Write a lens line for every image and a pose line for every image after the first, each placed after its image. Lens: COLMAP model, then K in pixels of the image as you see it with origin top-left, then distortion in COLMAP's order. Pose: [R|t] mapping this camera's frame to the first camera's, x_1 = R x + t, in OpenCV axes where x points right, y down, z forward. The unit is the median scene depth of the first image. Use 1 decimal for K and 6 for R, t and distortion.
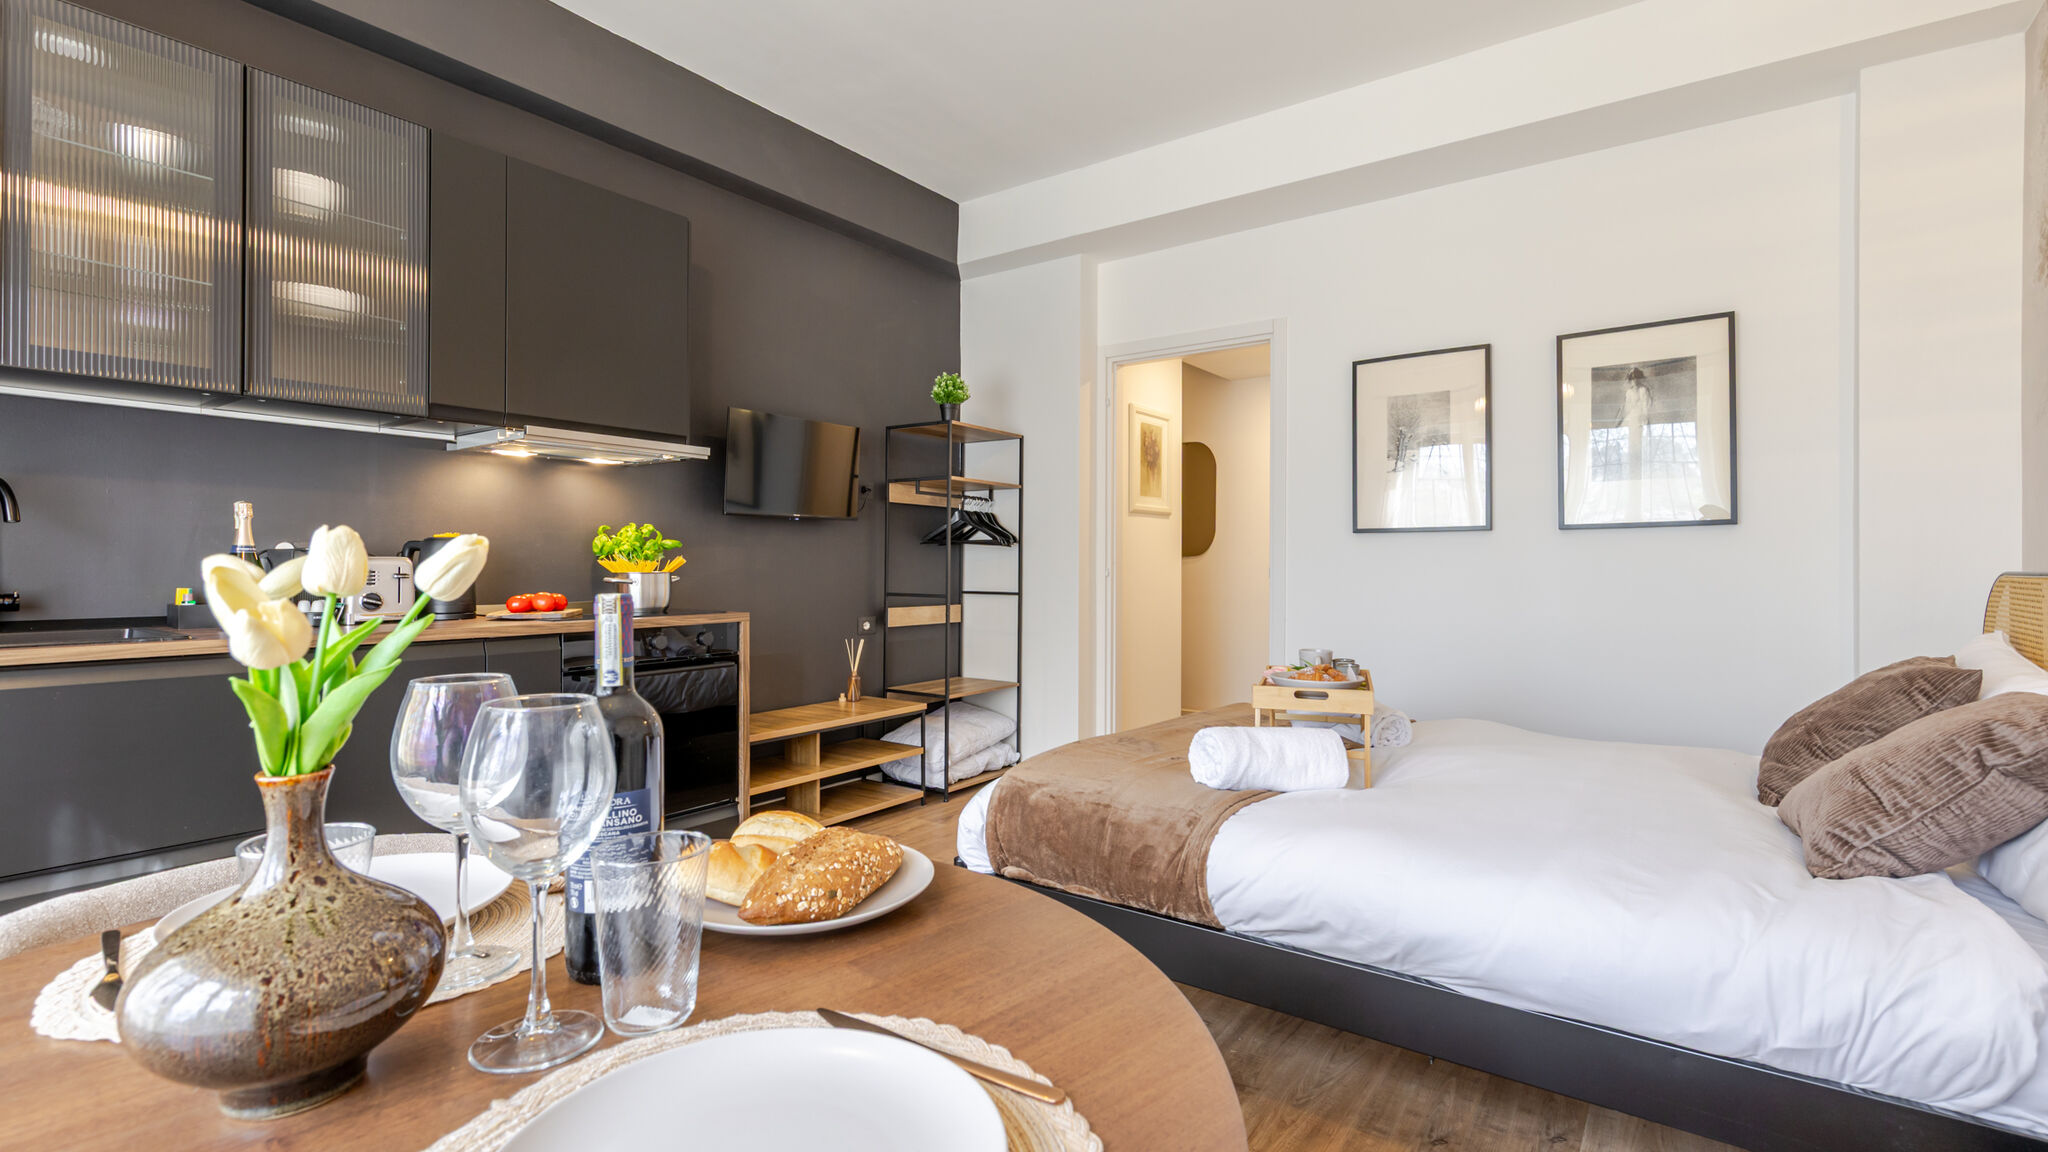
lens RADIAL K [[915.5, 0, 1011.1], [0, 915.5, 570.0], [0, 0, 1]] dist [0.002040, 0.000465]
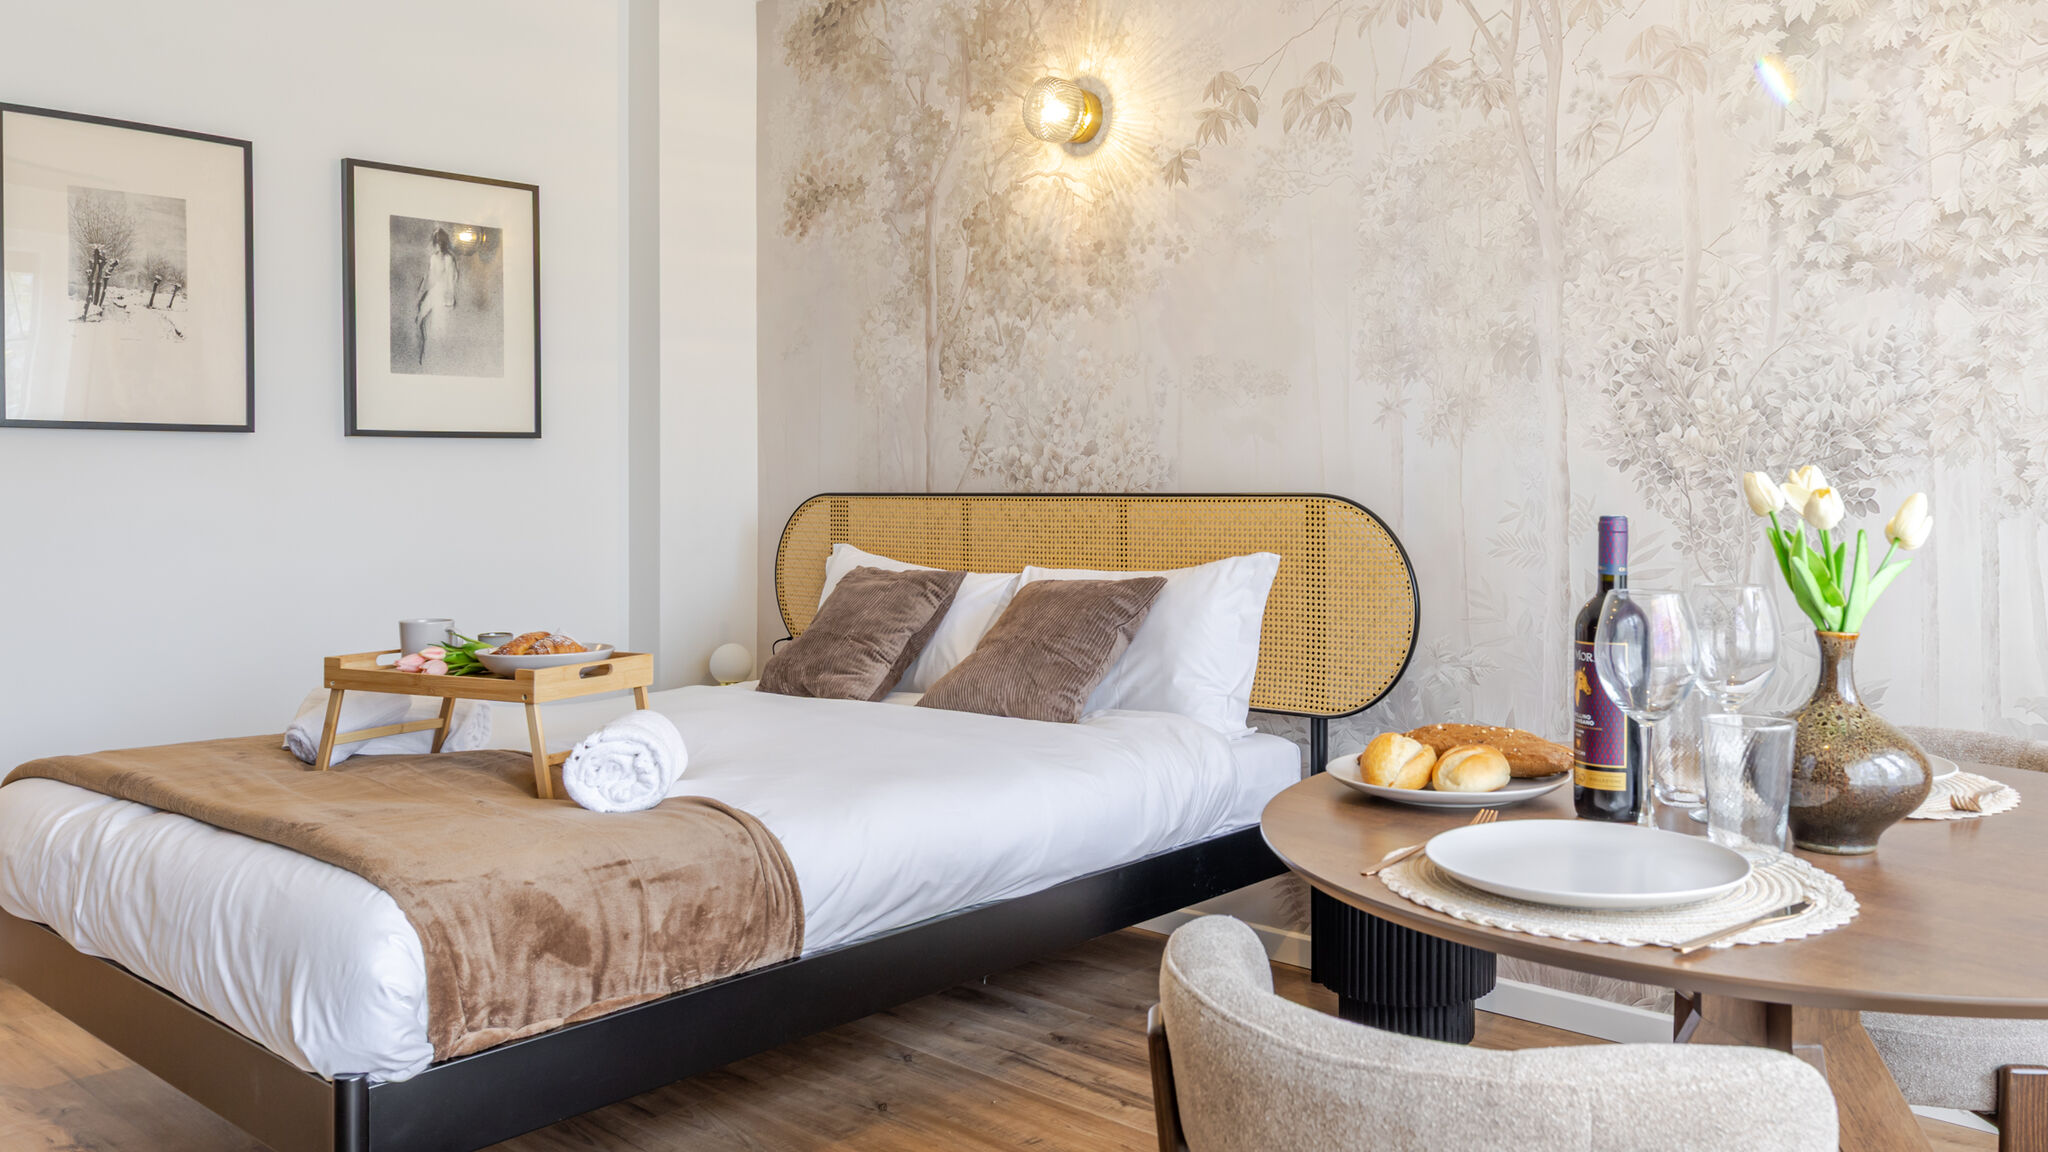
lens RADIAL K [[1561.7, 0, 1175.9], [0, 1561.7, 488.7], [0, 0, 1]] dist [0.002162, 0.004704]
pose [[0.051381, -0.003594, 0.998673, -0.634082], [0.004047, 0.999986, 0.003391, -0.006622], [-0.998671, 0.003867, 0.051395, 0.352684]]
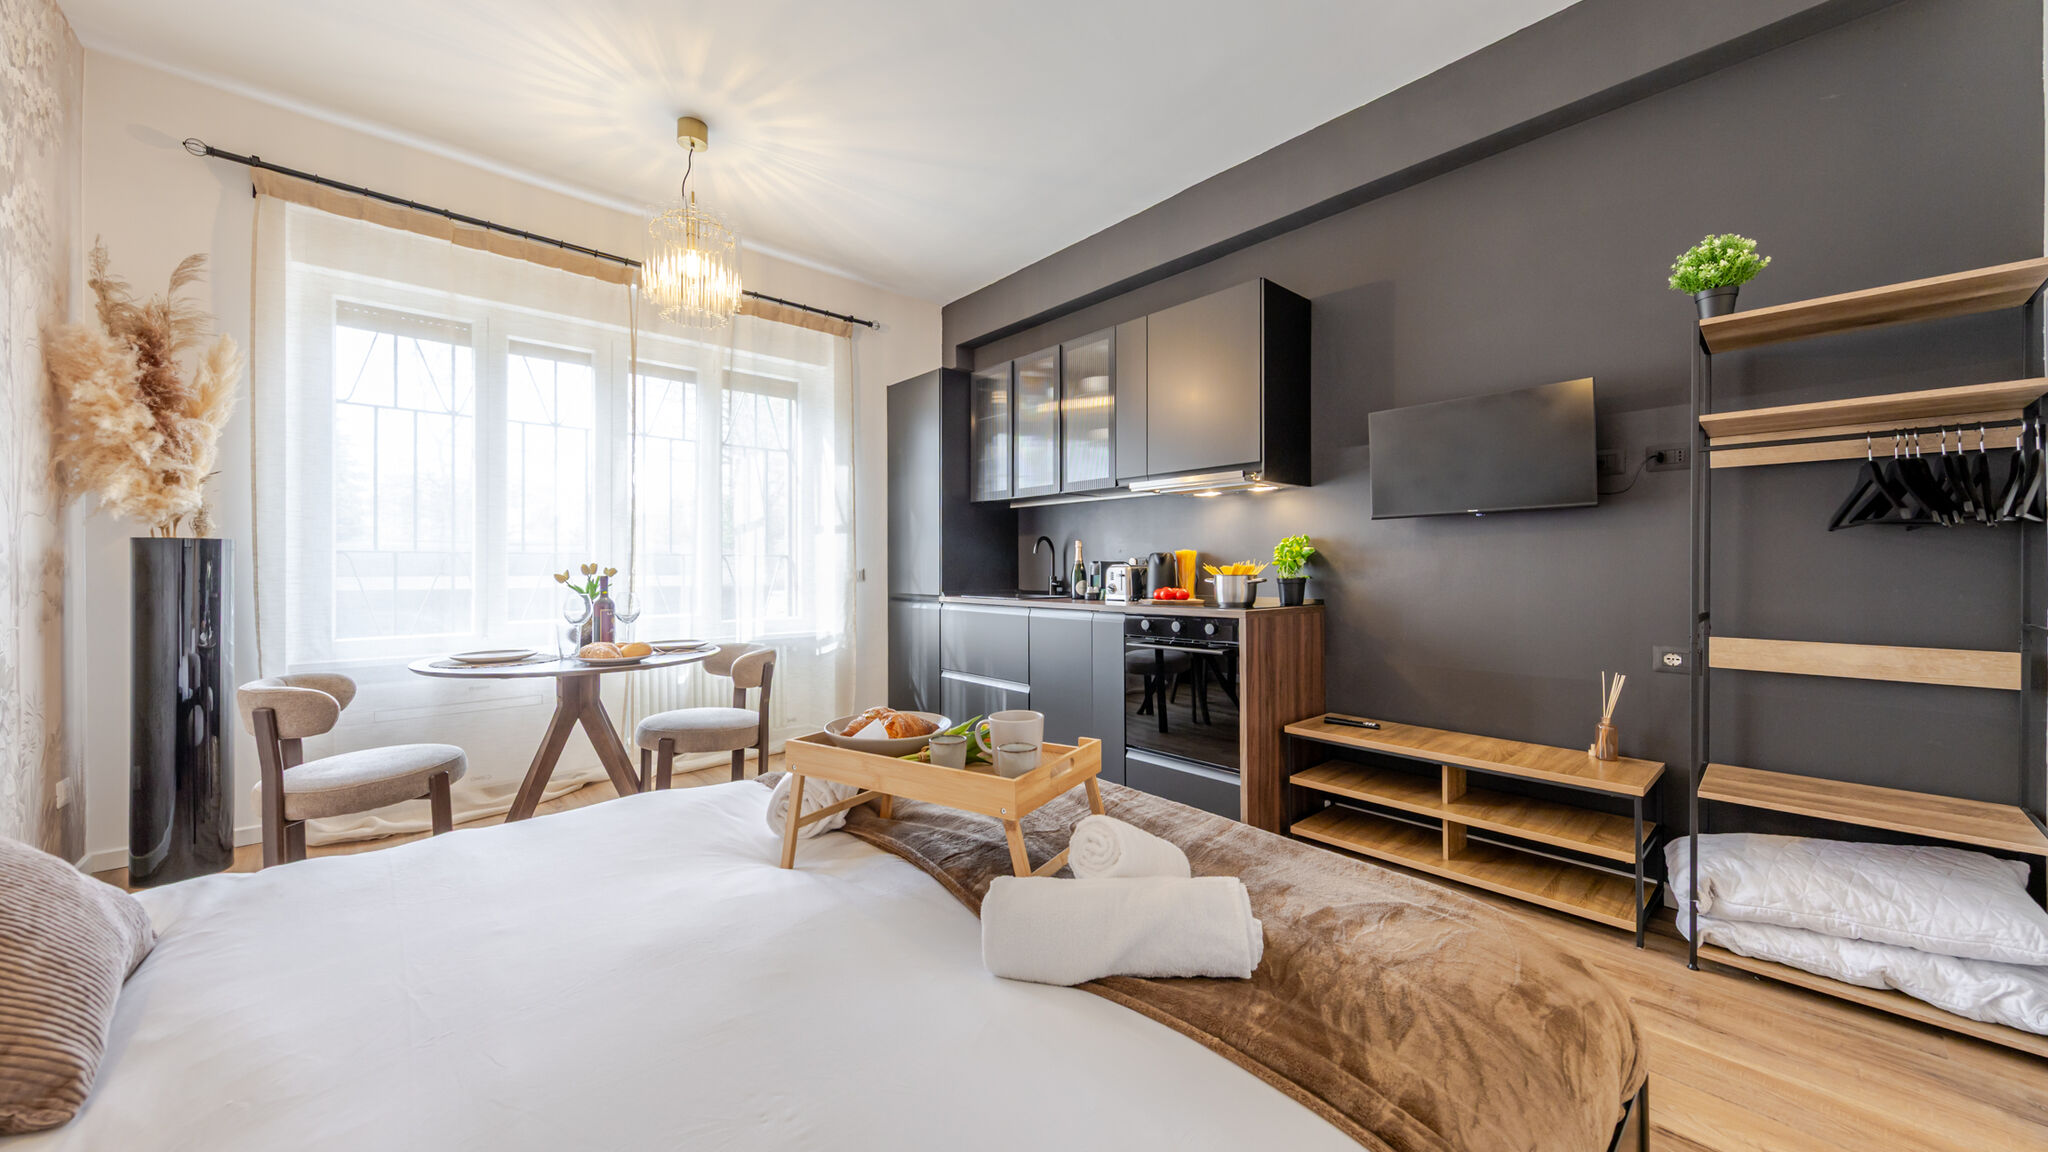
lens RADIAL K [[707.3, 0, 1024.0], [0, 707.3, 576.0], [0, 0, 1]] dist [-0.000037, -0.000358]
pose [[-0.205833, 0.009223, -0.978544, 0.630267], [-0.003806, 0.999940, 0.010226, -0.005419], [0.978580, 0.005829, -0.205786, 0.910956]]
